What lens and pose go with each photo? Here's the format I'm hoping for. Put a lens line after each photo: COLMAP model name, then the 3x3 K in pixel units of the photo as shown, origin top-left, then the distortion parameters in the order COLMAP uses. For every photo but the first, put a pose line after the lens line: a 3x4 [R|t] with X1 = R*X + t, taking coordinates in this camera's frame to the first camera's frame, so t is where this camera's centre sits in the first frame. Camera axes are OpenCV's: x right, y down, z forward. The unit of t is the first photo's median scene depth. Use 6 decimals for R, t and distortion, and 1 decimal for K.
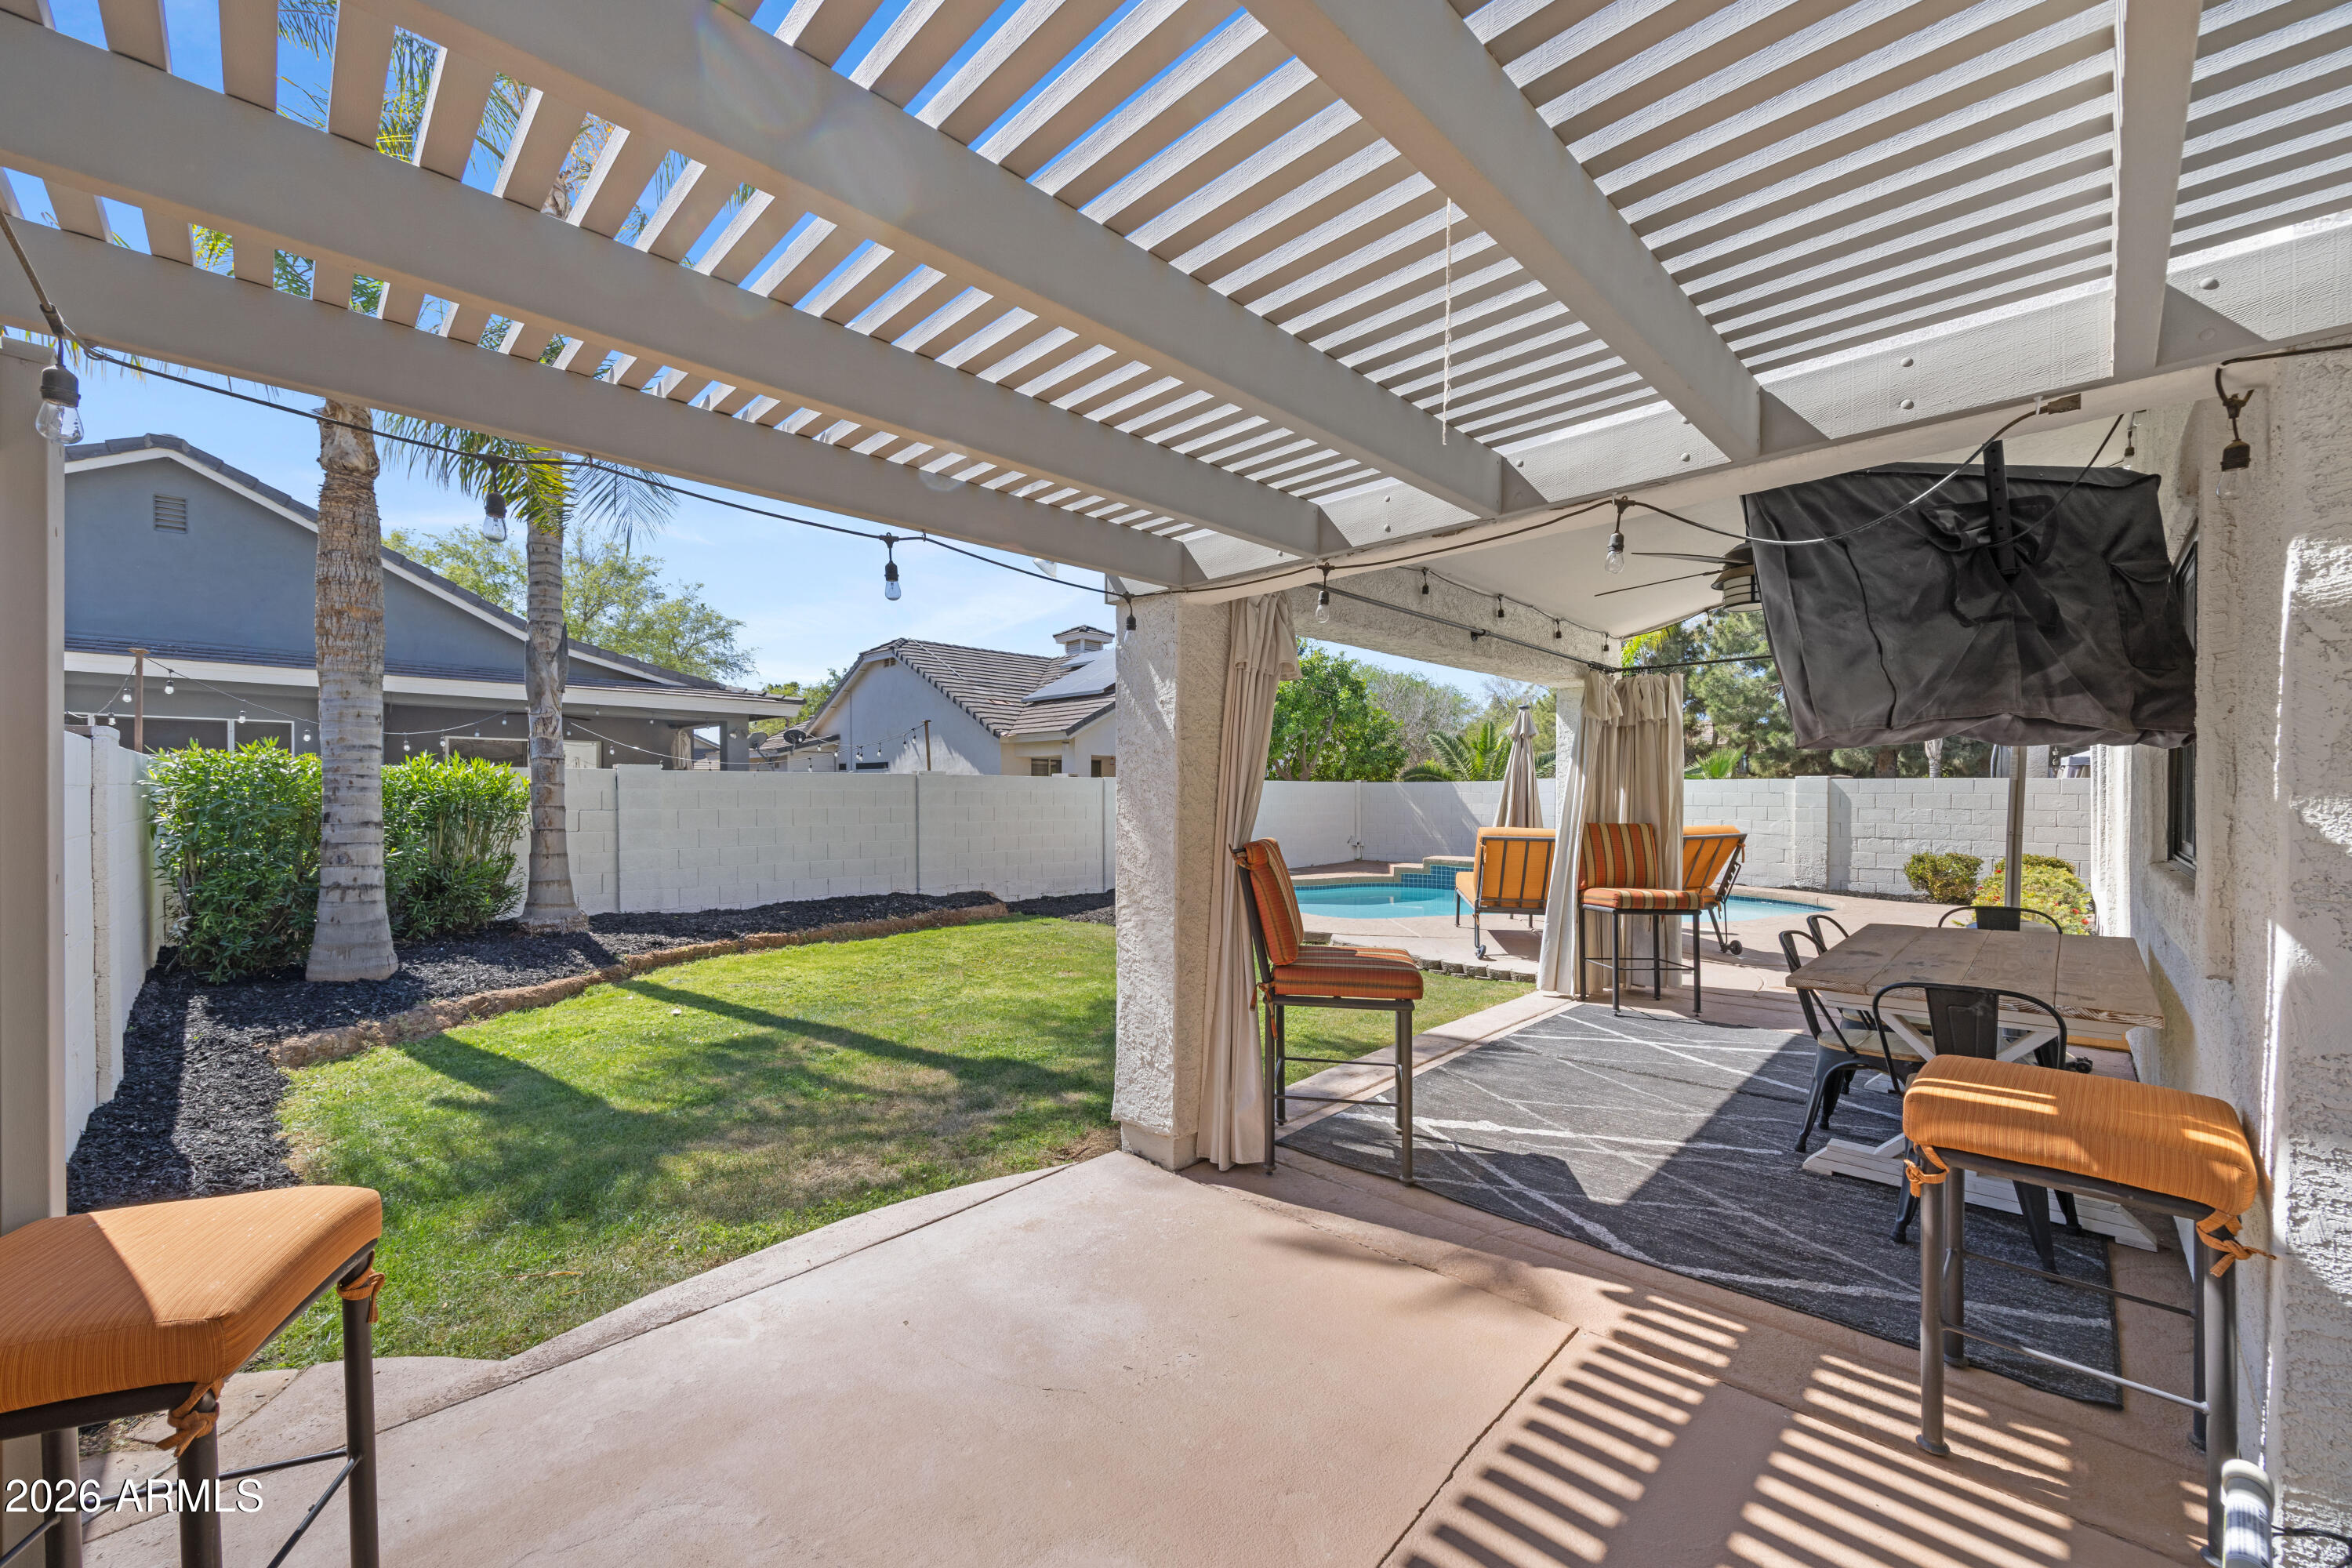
lens RADIAL K [[936.6, 0, 1169.1], [0, 936.6, 795.8], [0, 0, 1]] dist [-0.004592, -0.000441]
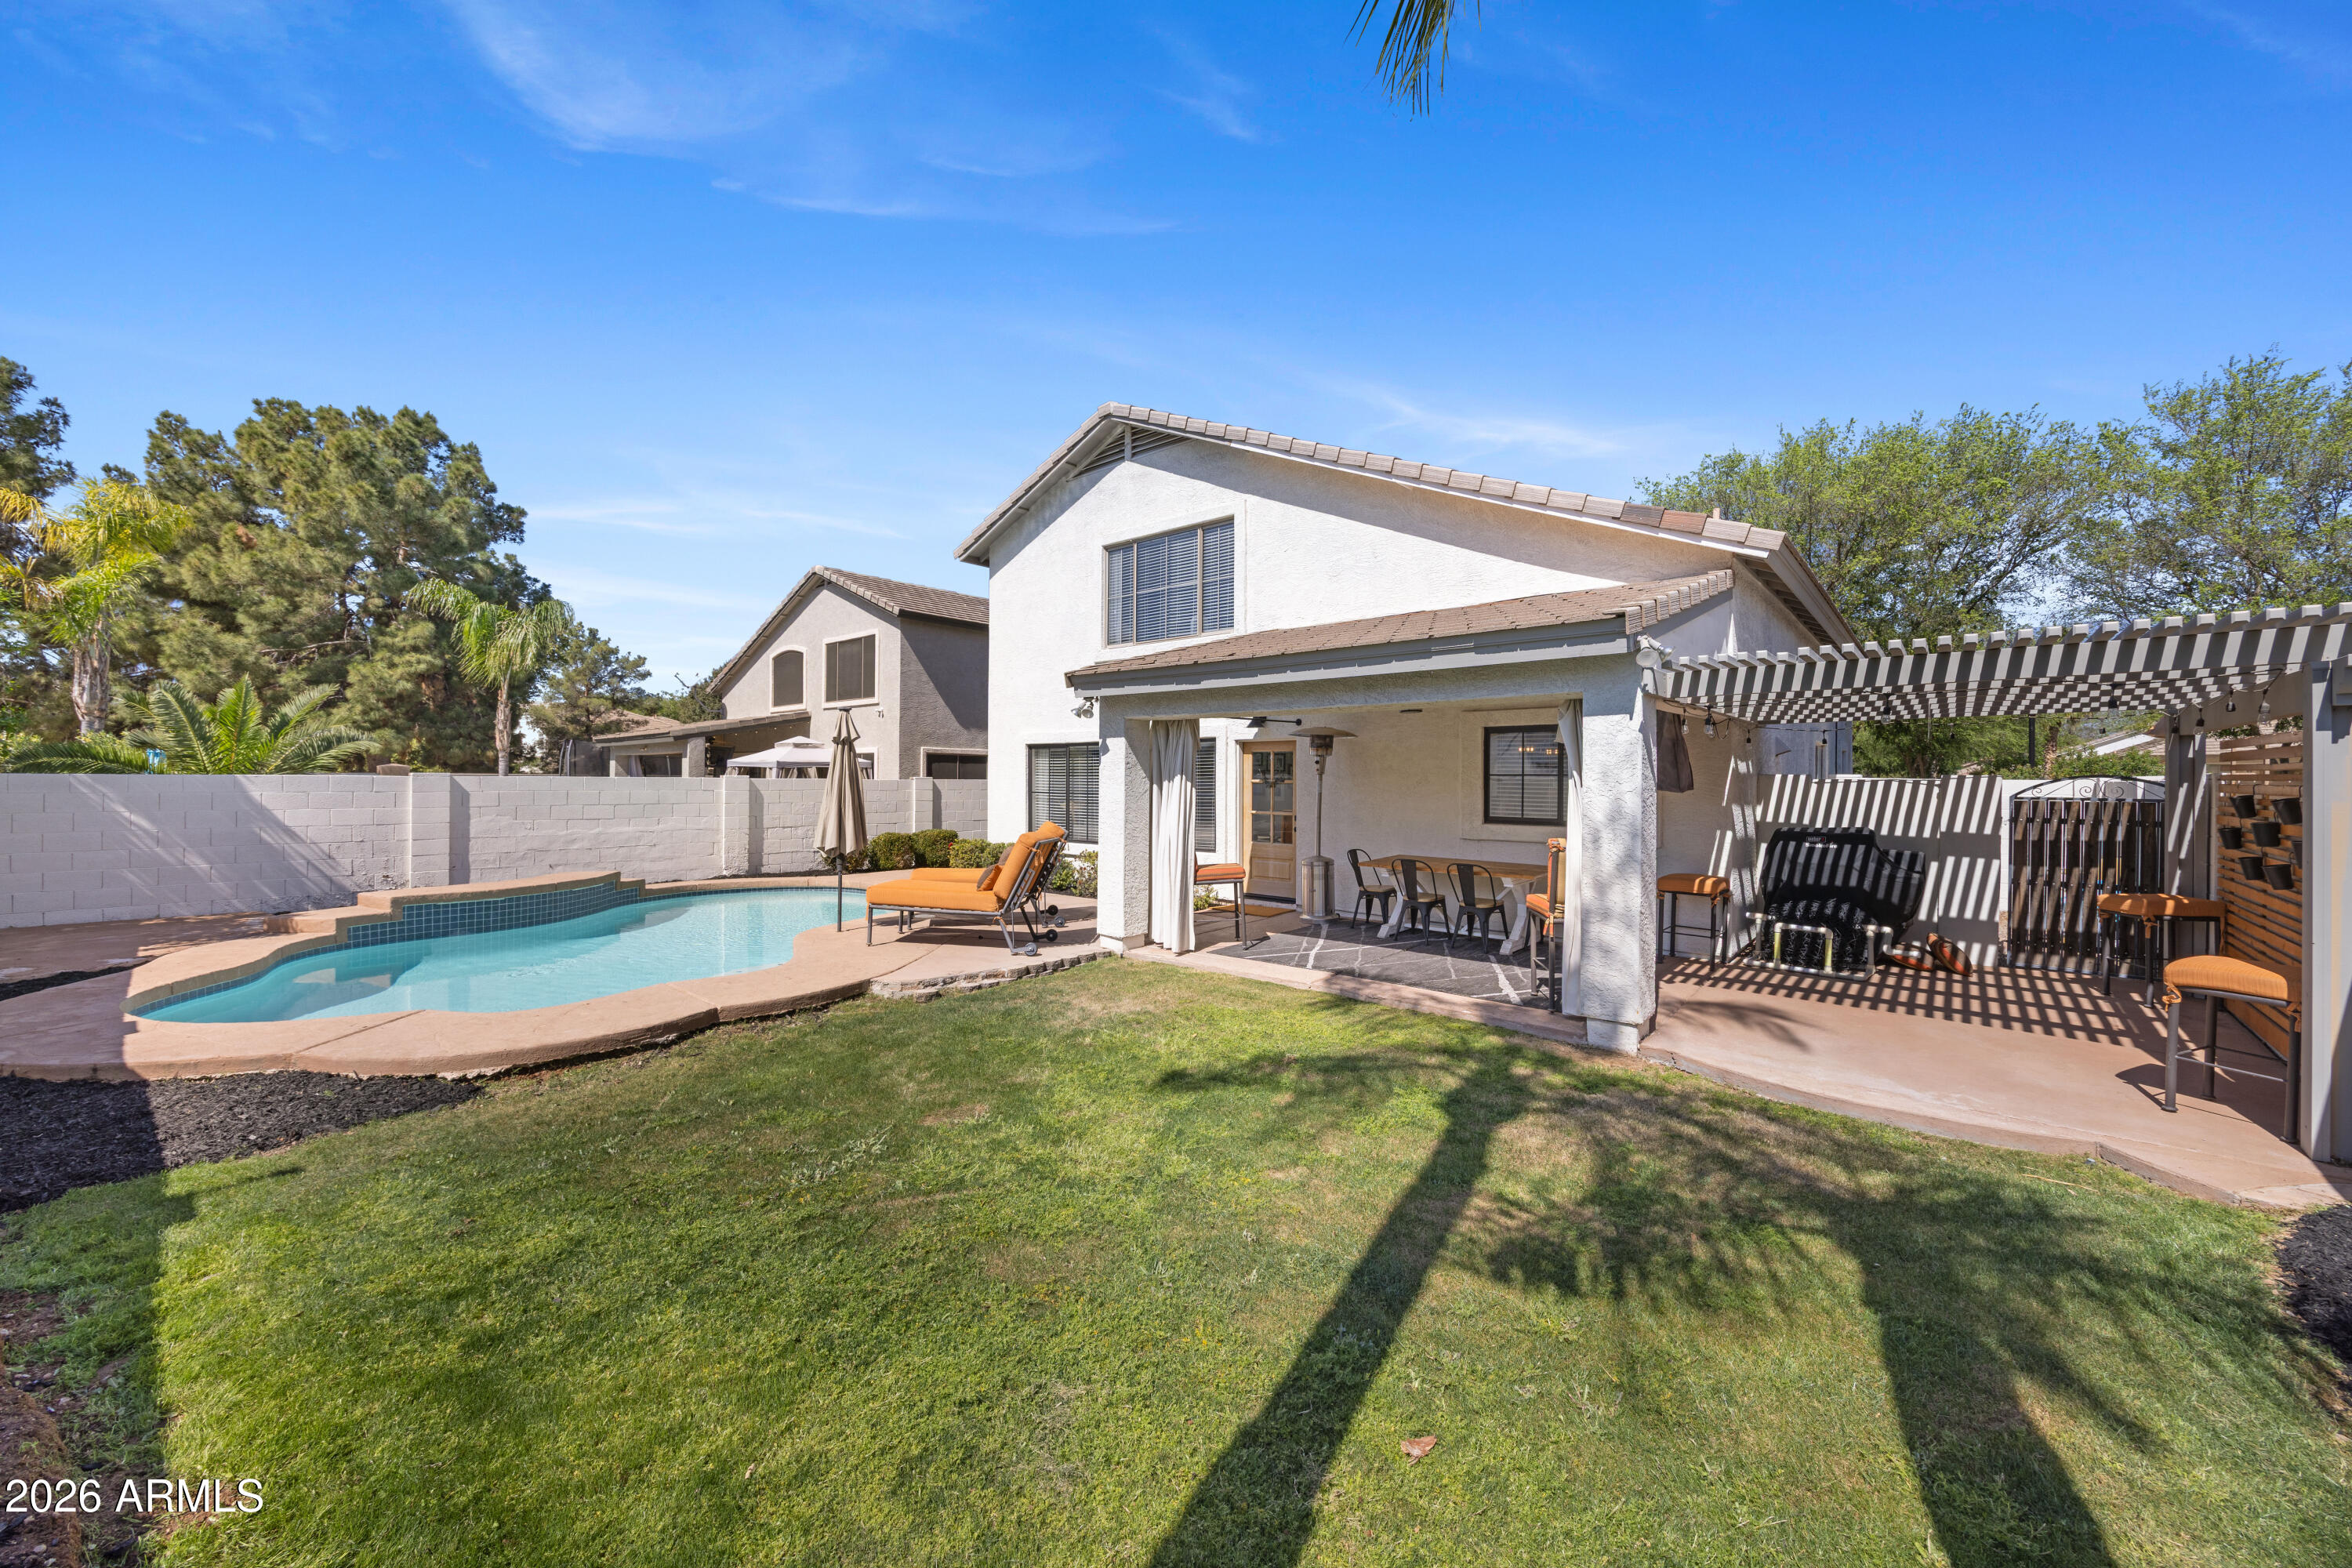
lens RADIAL K [[936.6, 0, 1173.9], [0, 936.6, 781.0], [0, 0, 1]] dist [-0.004592, -0.000441]
pose [[-0.099984, -0.002171, 0.994987, -1.143825], [-0.002011, 0.999996, 0.001980, -0.040594], [-0.994987, -0.001803, -0.099988, 1.459284]]
